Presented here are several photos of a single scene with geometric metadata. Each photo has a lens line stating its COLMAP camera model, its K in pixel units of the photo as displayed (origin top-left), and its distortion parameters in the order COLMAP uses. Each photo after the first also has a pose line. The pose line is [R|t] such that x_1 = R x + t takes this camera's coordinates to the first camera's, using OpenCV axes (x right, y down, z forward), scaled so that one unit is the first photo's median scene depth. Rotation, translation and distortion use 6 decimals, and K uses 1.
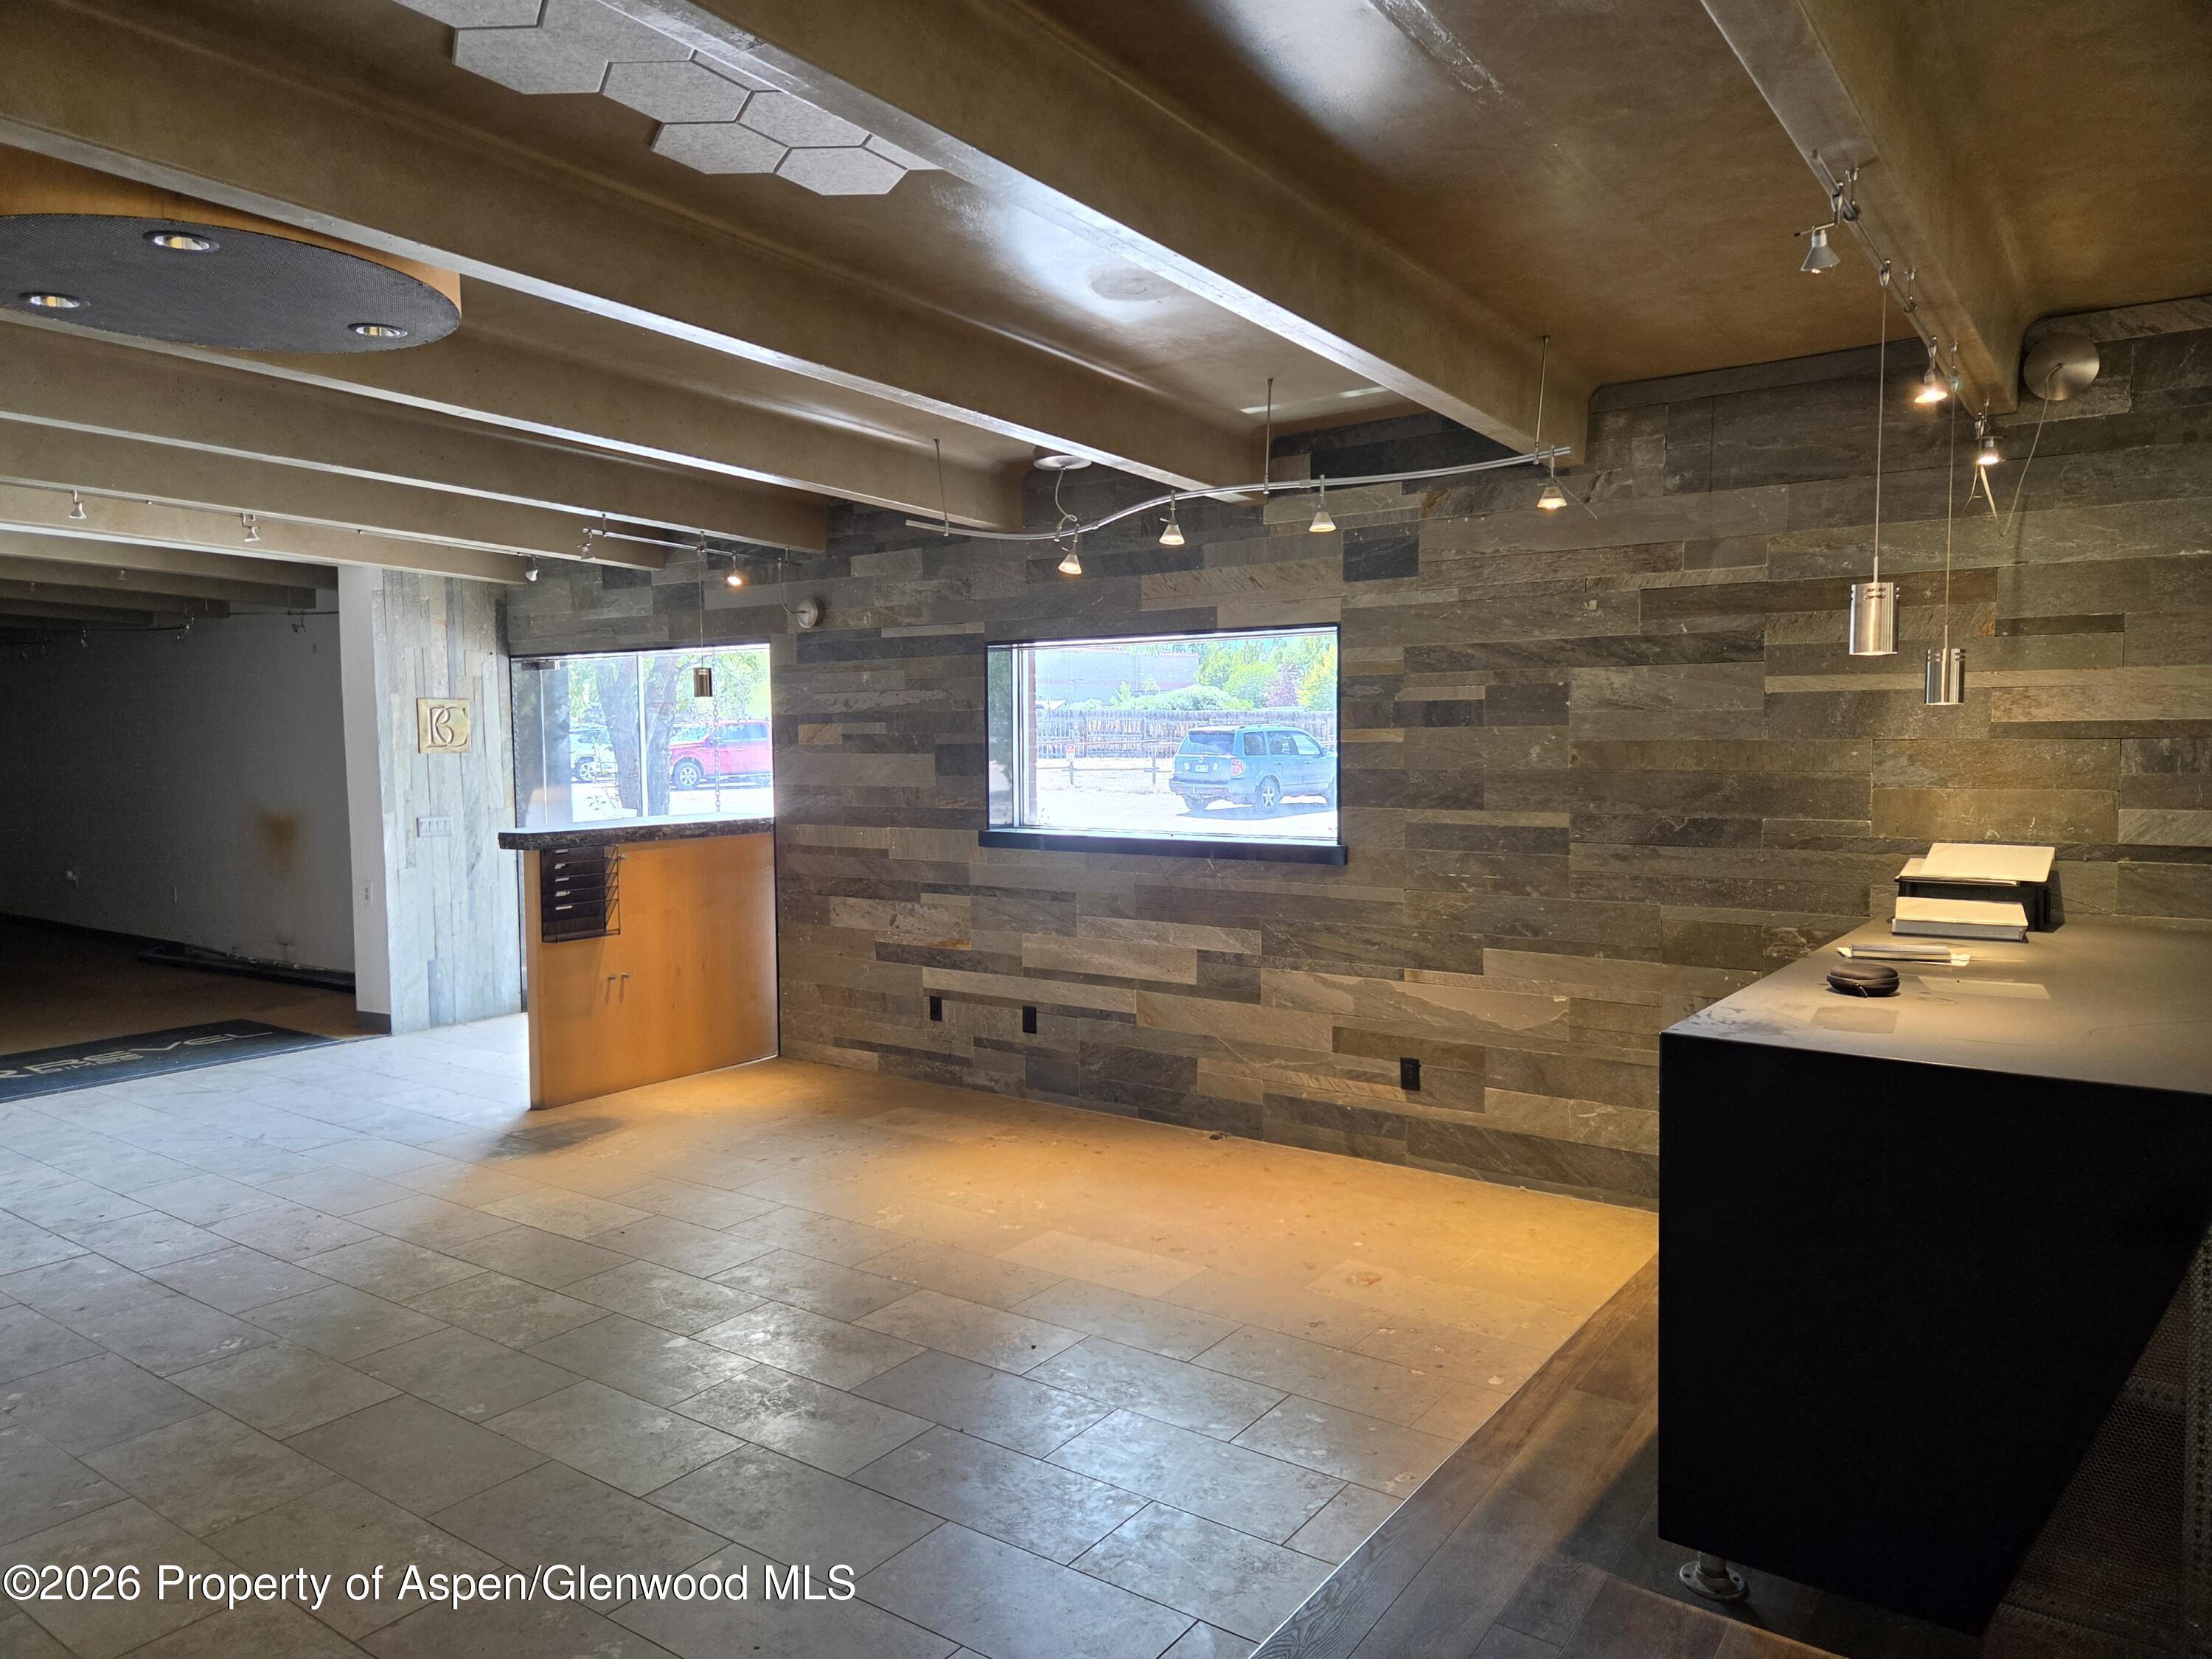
lens RADIAL K [[1486.3, 0, 1105.9], [0, 1486.3, 829.3], [0, 0, 1]] dist [0.074594, -0.062112]
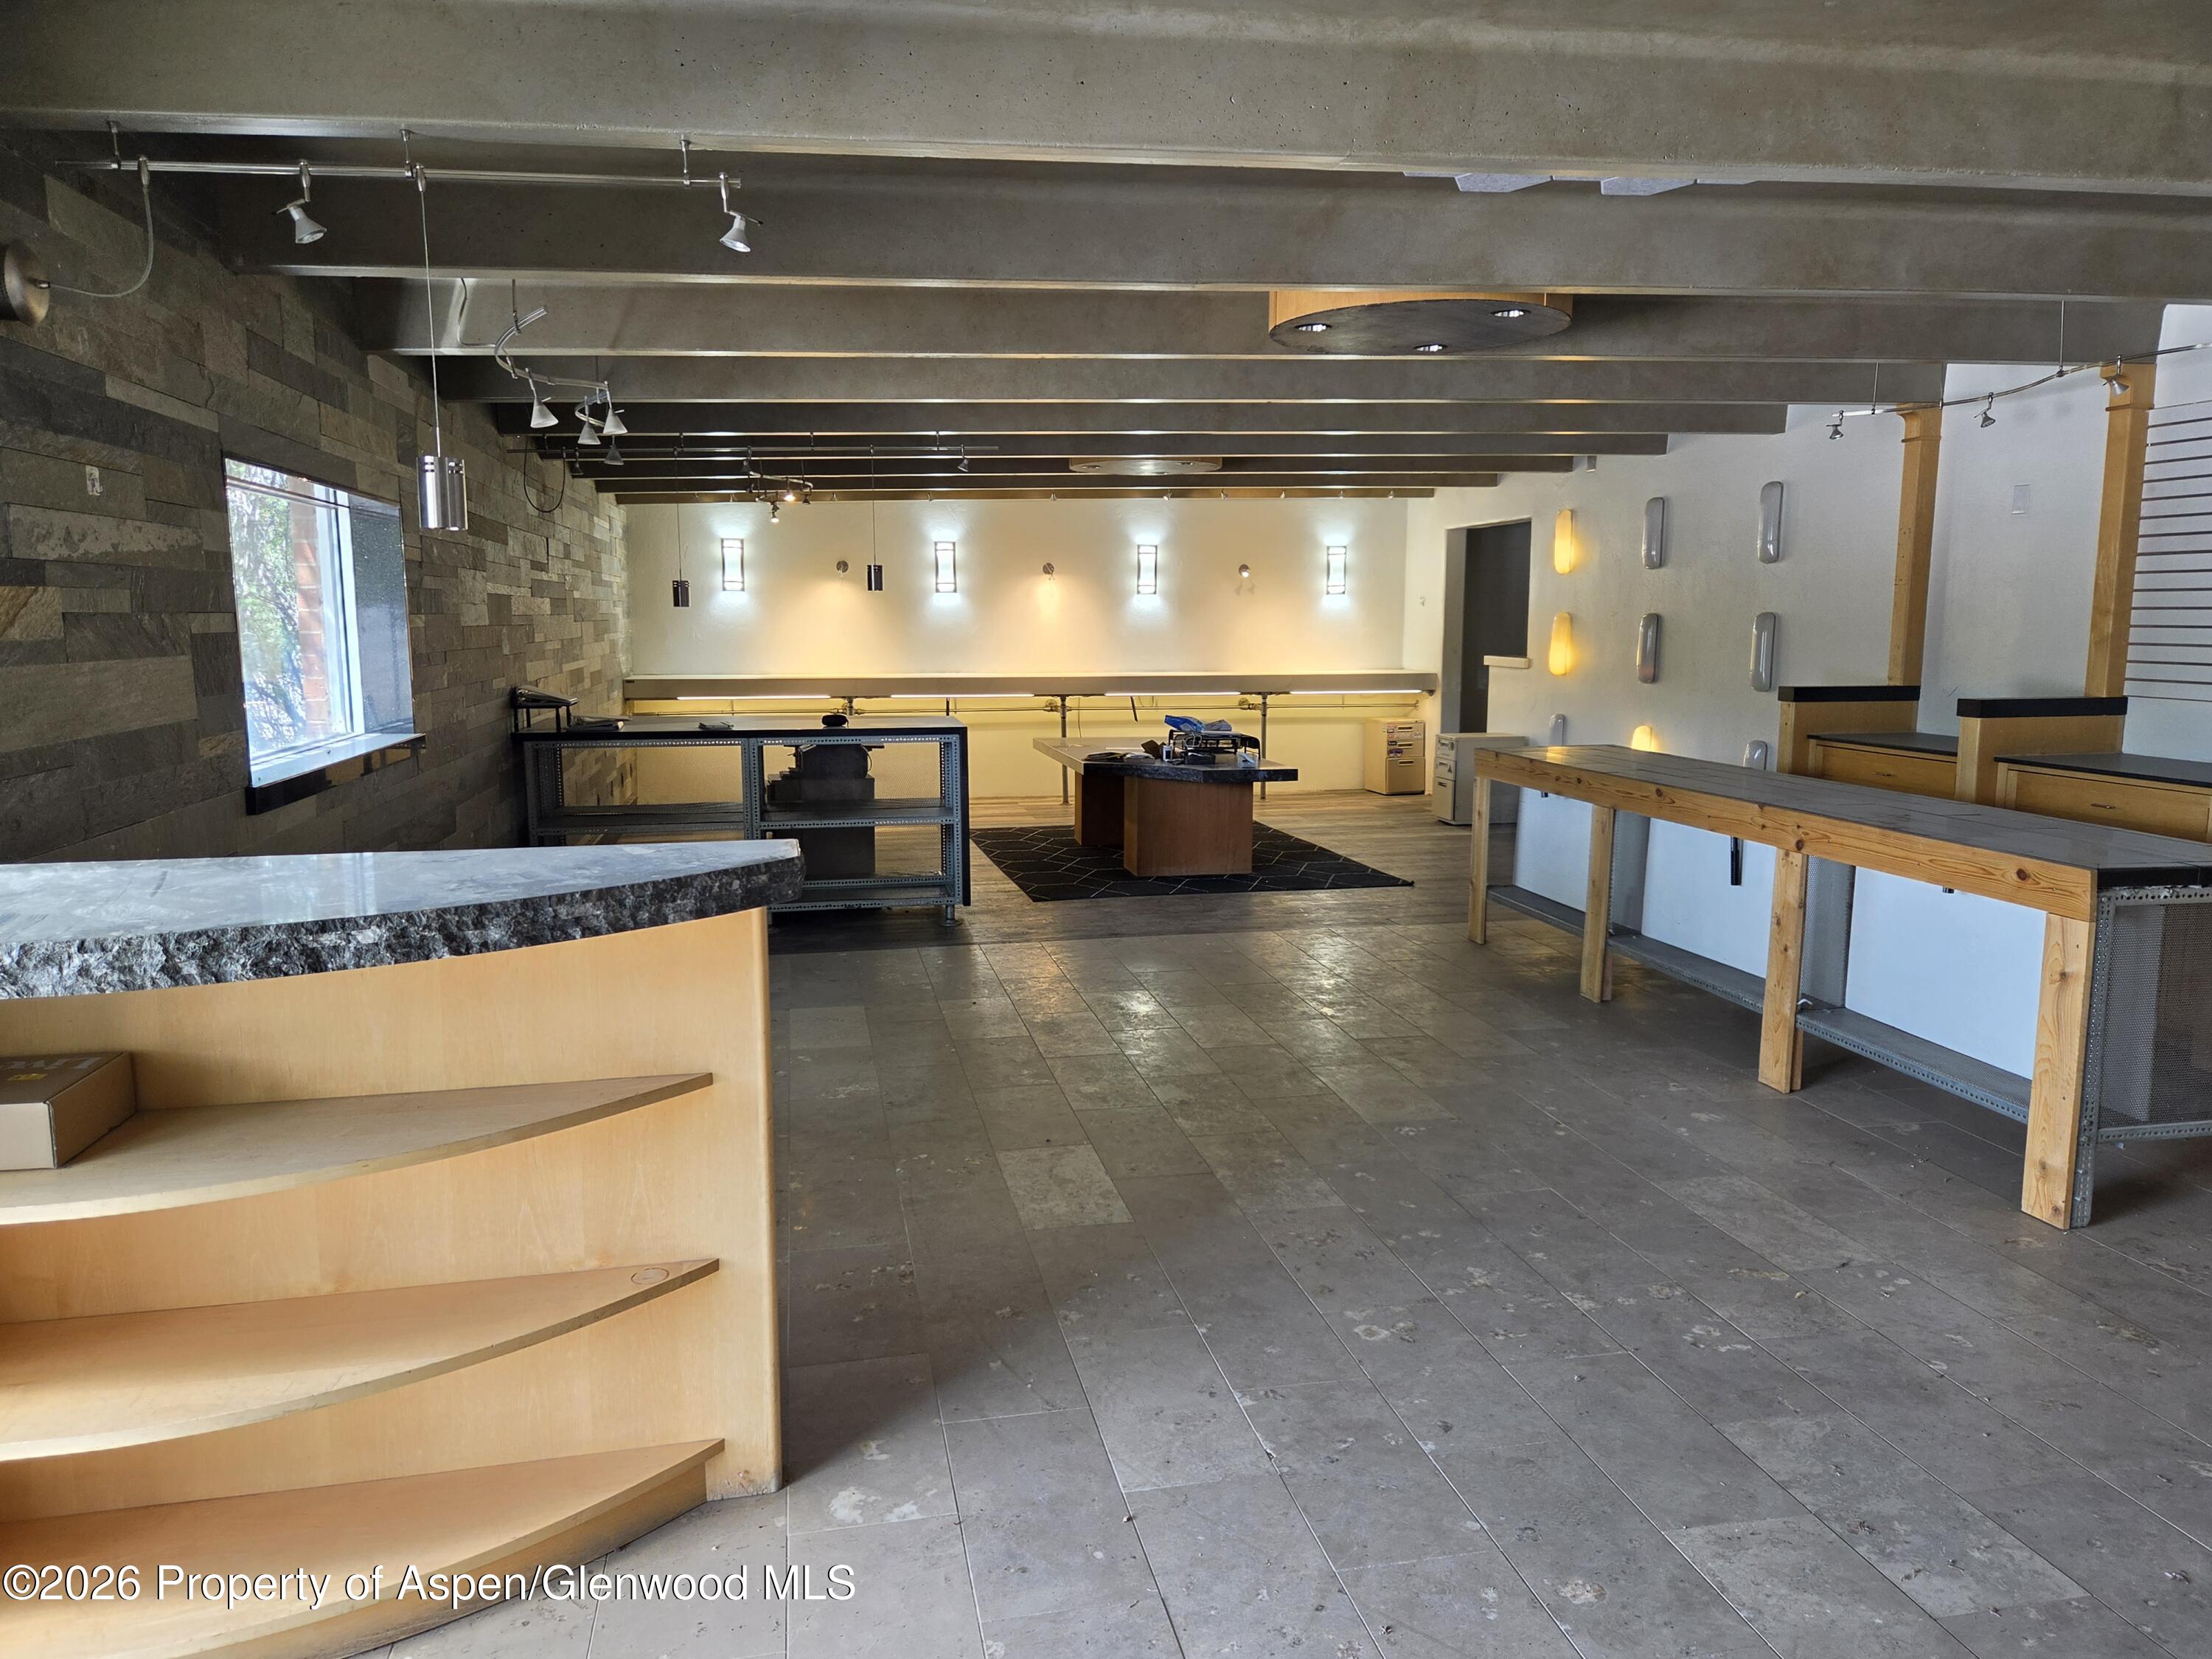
lens RADIAL K [[1486.3, 0, 1097.3], [0, 1486.3, 822.0], [0, 0, 1]] dist [0.074594, -0.062112]
pose [[-0.735770, -0.084608, 0.671925, -0.804241], [0.053661, 0.981762, 0.182381, -0.083711], [-0.675102, 0.170247, -0.717812, 1.358541]]
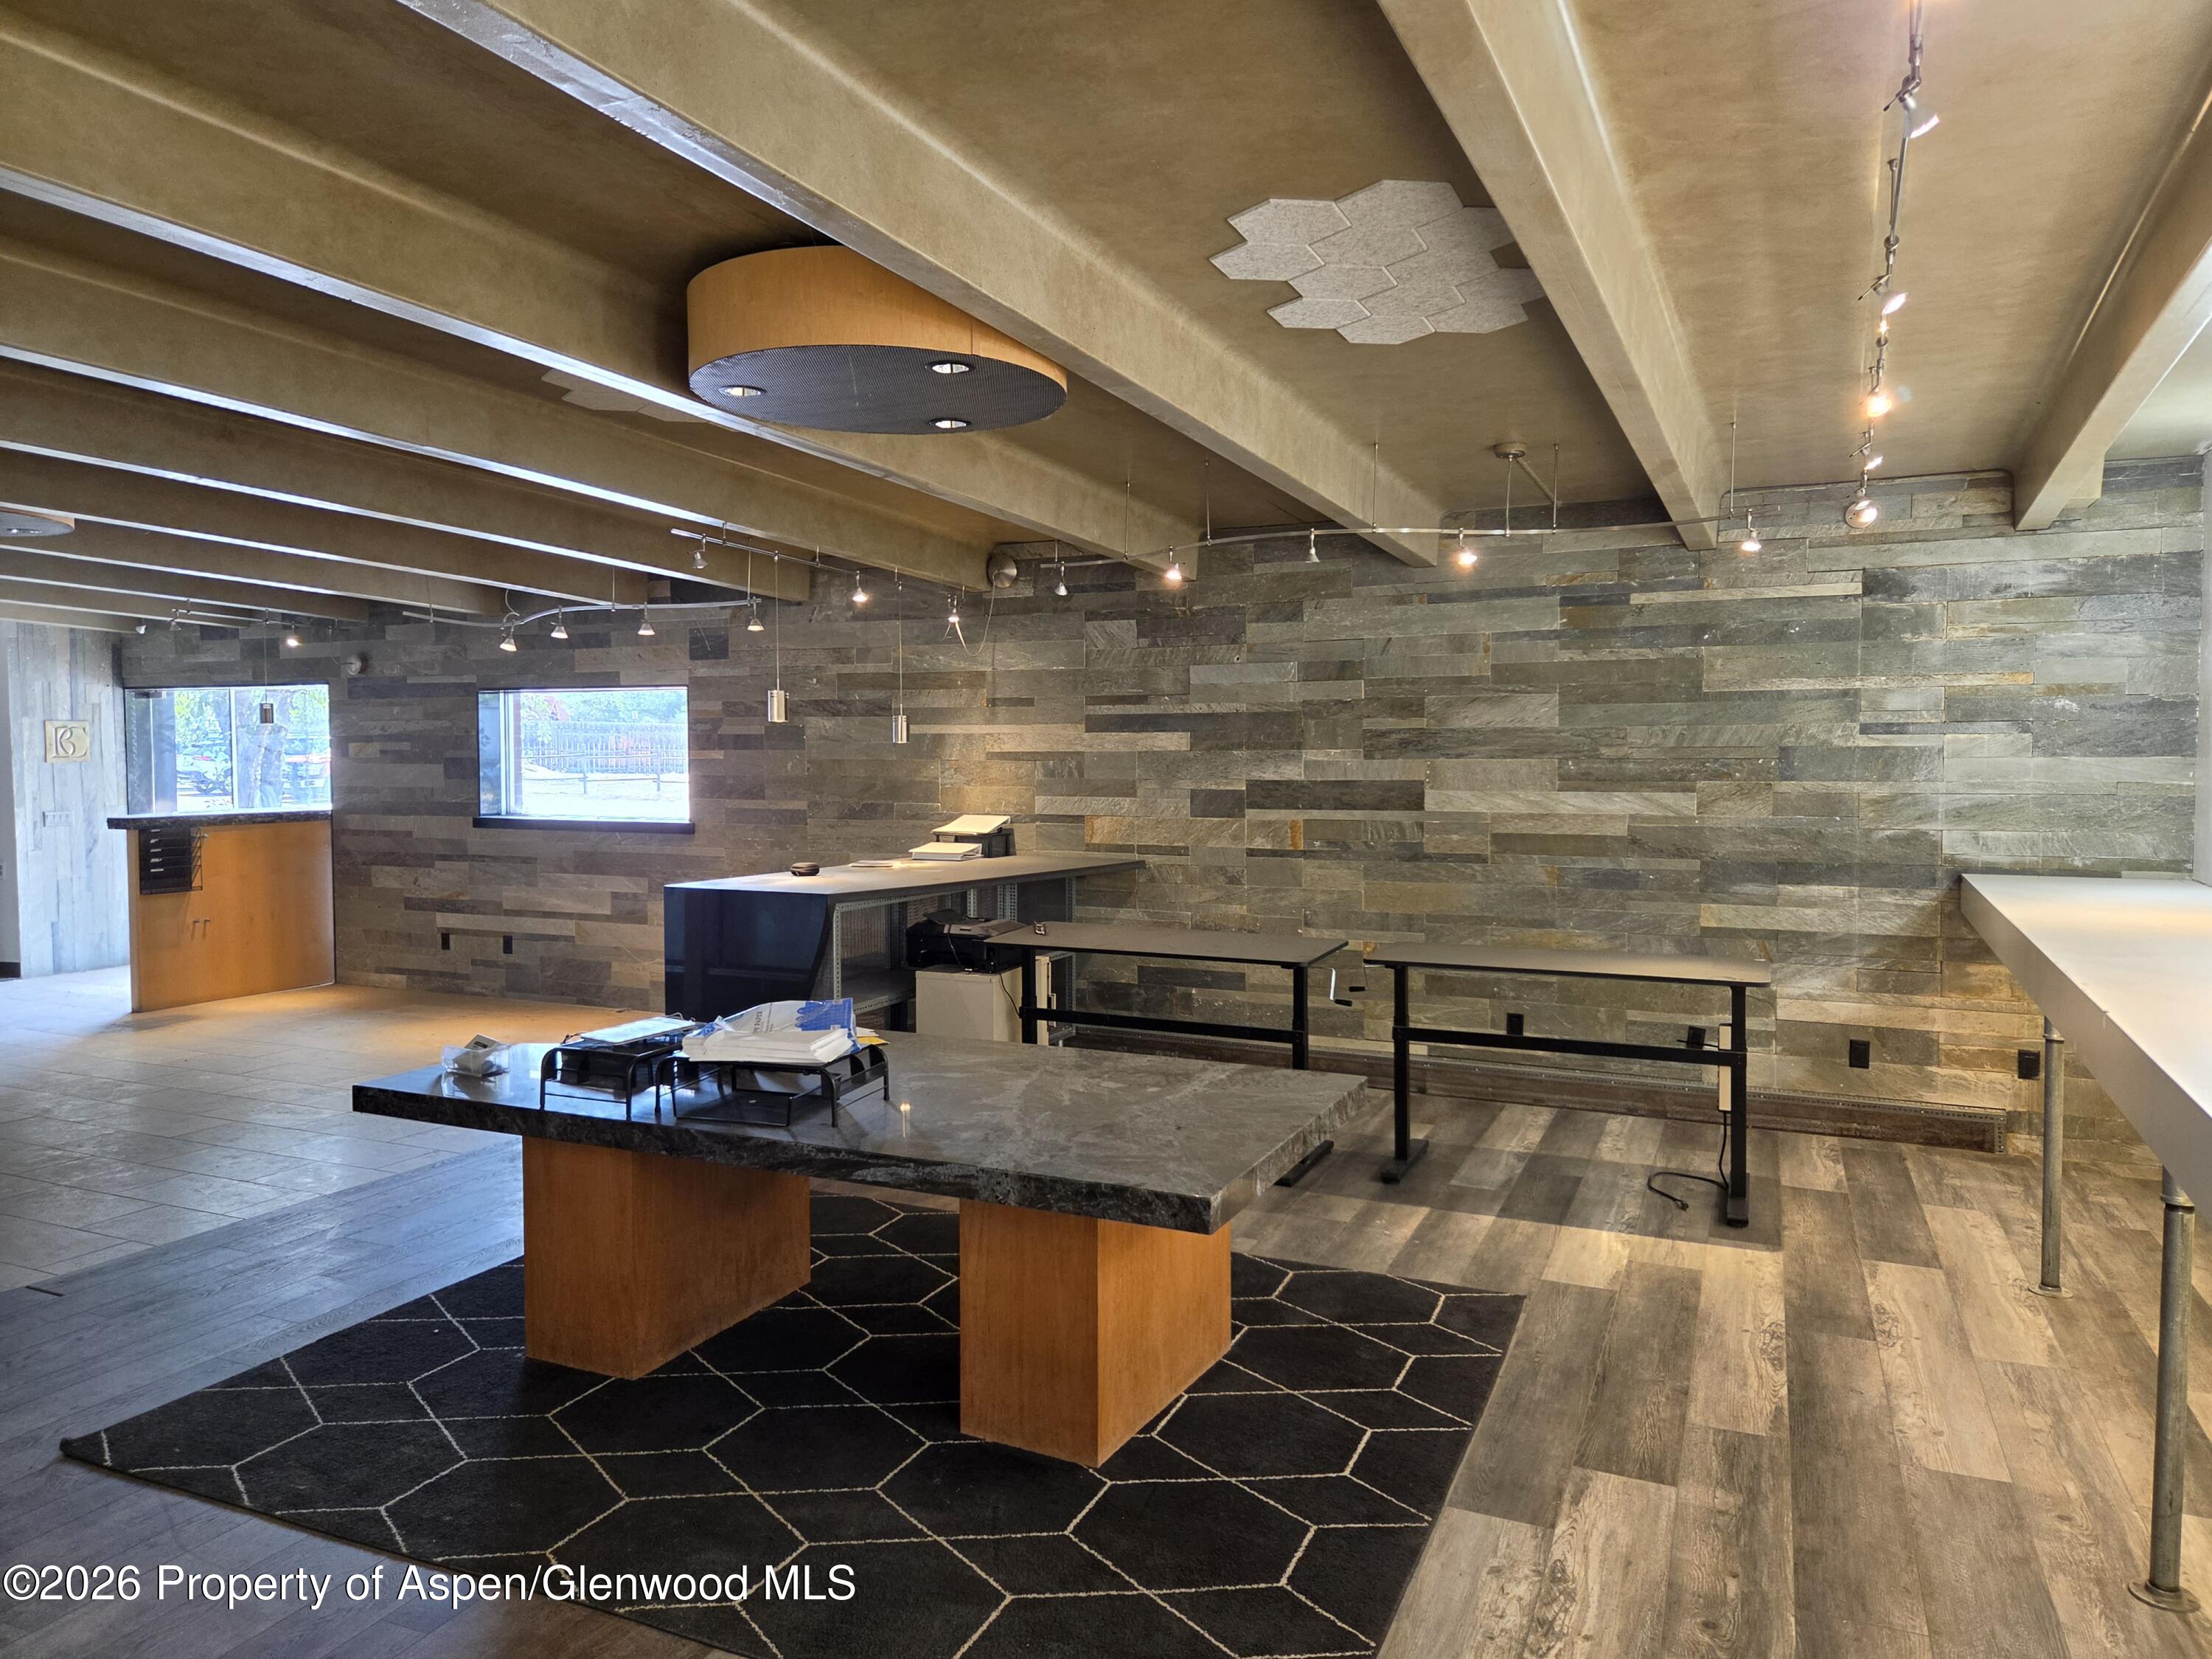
lens RADIAL K [[1486.3, 0, 1096.0], [0, 1486.3, 819.7], [0, 0, 1]] dist [0.074594, -0.062112]
pose [[0.983802, -0.000131, 0.179257, 0.287304], [0.003398, 0.999834, -0.017916, 0.036674], [-0.179224, 0.018235, 0.983639, -0.644052]]
